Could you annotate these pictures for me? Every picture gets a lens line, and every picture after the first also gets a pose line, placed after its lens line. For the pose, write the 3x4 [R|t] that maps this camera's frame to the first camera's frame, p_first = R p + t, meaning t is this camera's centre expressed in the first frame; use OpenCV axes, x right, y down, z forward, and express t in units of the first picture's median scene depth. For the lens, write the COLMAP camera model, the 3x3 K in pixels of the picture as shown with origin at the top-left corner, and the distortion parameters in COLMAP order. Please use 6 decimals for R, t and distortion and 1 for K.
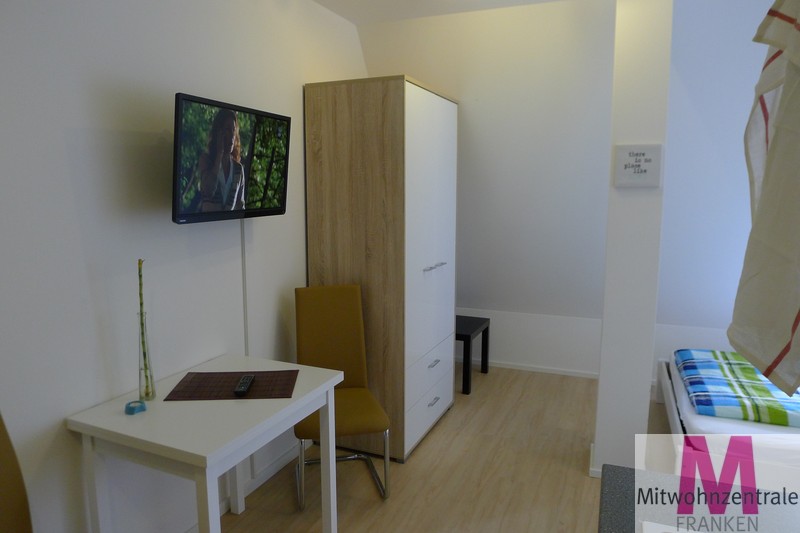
lens RADIAL K [[554.1, 0, 400.0], [0, 554.1, 266.5], [0, 0, 1]] dist [-0.042370, 0.001532]
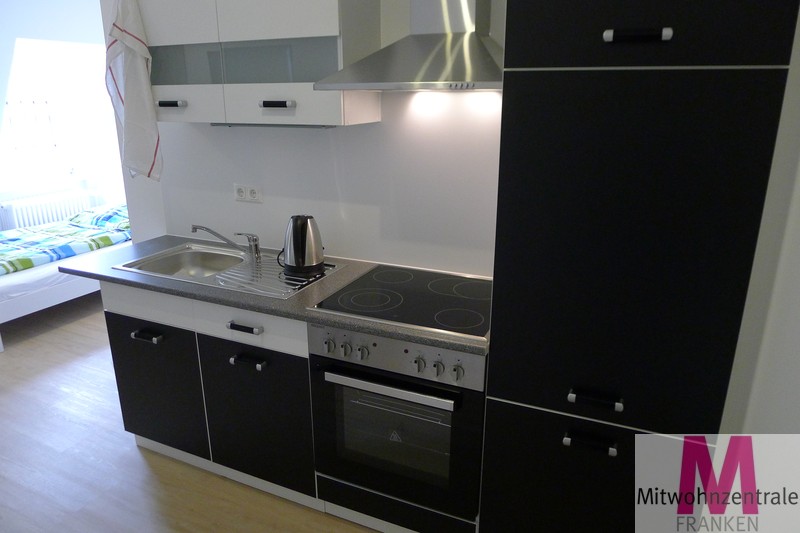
lens RADIAL K [[554.1, 0, 400.0], [0, 554.1, 266.5], [0, 0, 1]] dist [-0.042370, 0.001532]
pose [[0.051775, -0.296192, 0.953724, -0.594957], [0.137656, 0.948006, 0.286943, 0.006766], [-0.989126, 0.116429, 0.089856, -0.107328]]
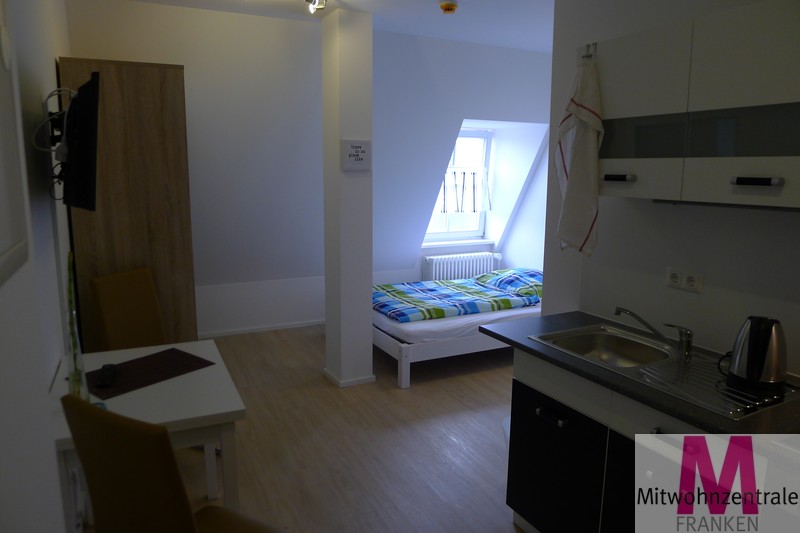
lens RADIAL K [[554.1, 0, 400.0], [0, 554.1, 266.5], [0, 0, 1]] dist [-0.042370, 0.001532]
pose [[0.654754, -0.125987, 0.745268, -0.556455], [0.099737, 0.991790, 0.080038, -0.004233], [-0.749233, 0.021926, 0.661944, -0.007159]]
